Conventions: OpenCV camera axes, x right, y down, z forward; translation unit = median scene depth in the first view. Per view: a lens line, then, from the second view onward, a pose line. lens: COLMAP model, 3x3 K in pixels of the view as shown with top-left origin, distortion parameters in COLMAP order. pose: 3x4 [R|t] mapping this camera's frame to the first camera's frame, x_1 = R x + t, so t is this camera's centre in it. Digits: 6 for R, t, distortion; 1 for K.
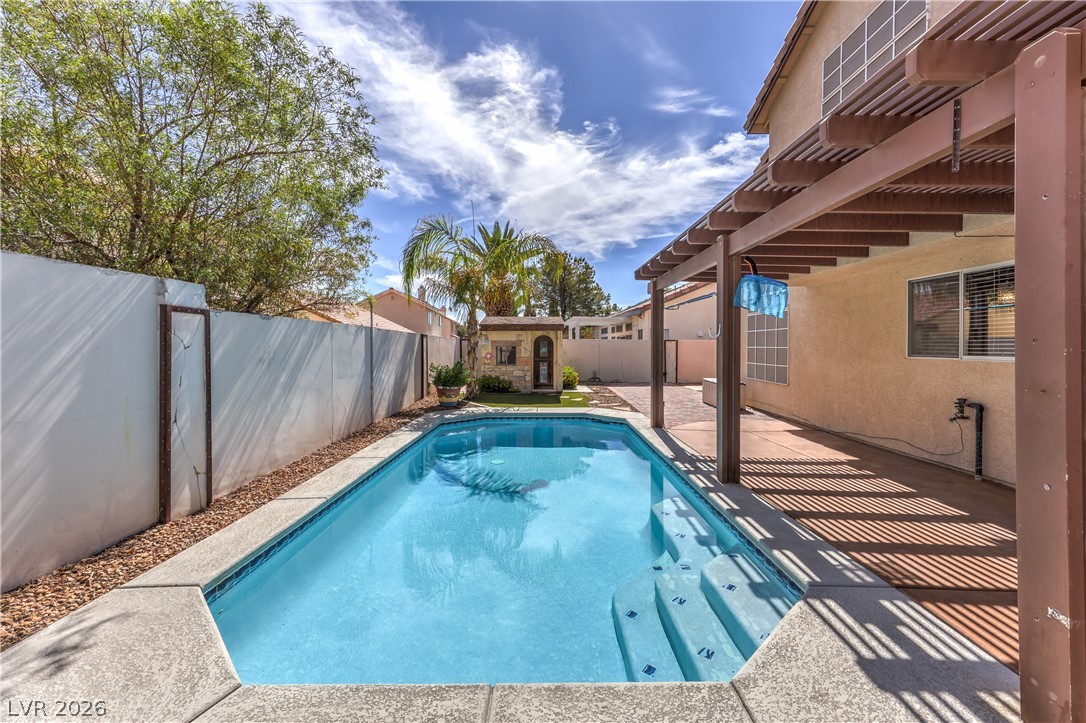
lens RADIAL K [[429.9, 0, 540.9], [0, 429.9, 348.6], [0, 0, 1]] dist [0.000124, -0.000212]
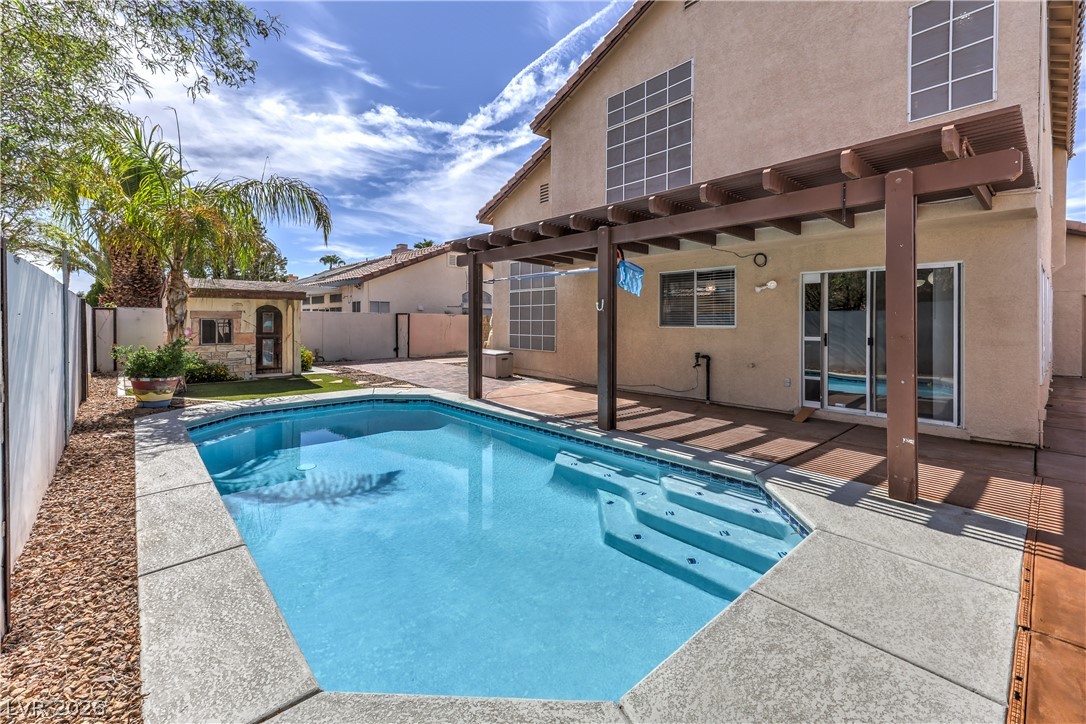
lens RADIAL K [[455.4, 0, 530.5], [0, 455.4, 322.9], [0, 0, 1]] dist [0.001084, 0.000125]
pose [[0.748362, 0.000016, 0.663291, -0.312180], [0.001469, 0.999998, -0.001683, 0.006000], [-0.663289, 0.002234, 0.748360, 0.096357]]
